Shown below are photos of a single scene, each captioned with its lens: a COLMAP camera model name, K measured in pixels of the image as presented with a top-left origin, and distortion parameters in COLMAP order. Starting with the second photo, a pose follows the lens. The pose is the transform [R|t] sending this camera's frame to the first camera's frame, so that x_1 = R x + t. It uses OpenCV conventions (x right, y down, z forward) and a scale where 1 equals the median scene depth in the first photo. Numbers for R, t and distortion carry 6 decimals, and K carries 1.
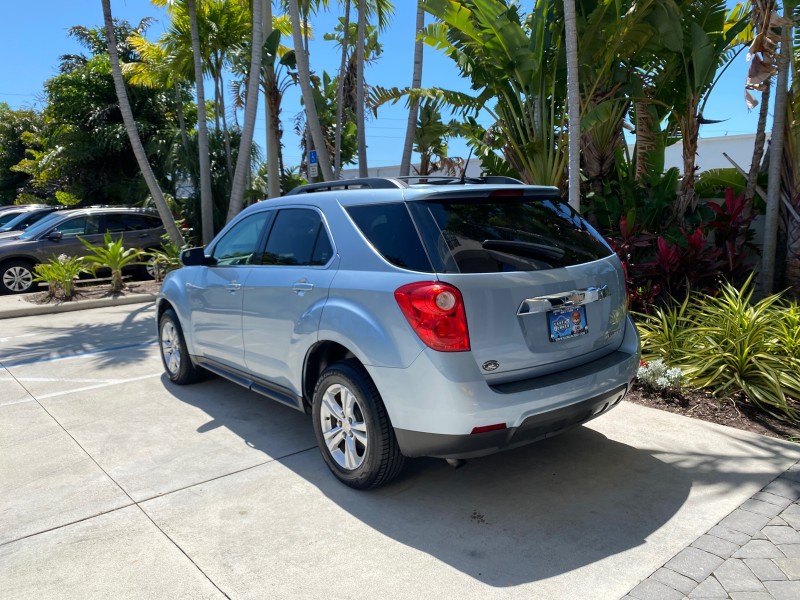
lens RADIAL K [[615.5, 0, 395.1], [0, 615.5, 296.4], [0, 0, 1]] dist [0.013388, -0.013040]
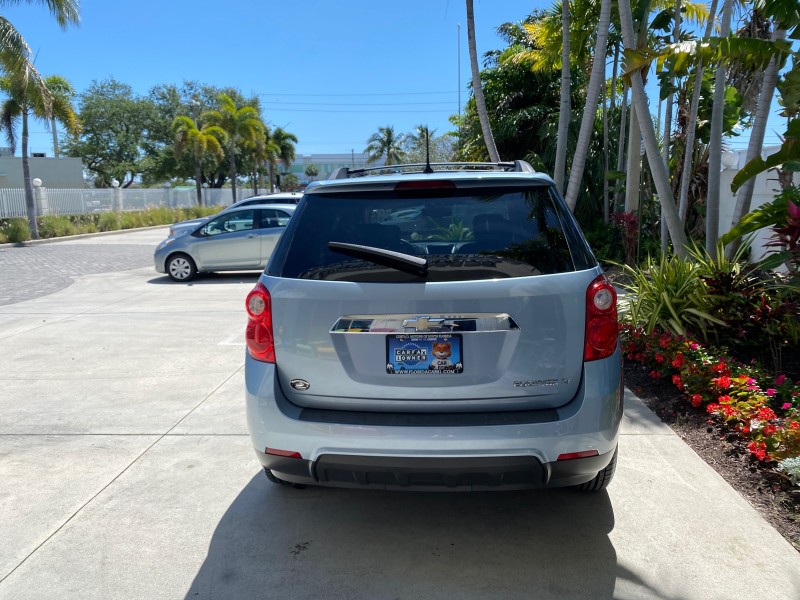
lens RADIAL K [[615.5, 0, 400.5], [0, 615.5, 293.0], [0, 0, 1]] dist [0.013388, -0.013040]
pose [[0.738285, 0.110308, -0.665408, 0.328525], [-0.091674, 0.993792, 0.063032, -0.034013], [0.668230, 0.014465, 0.743814, 0.174211]]
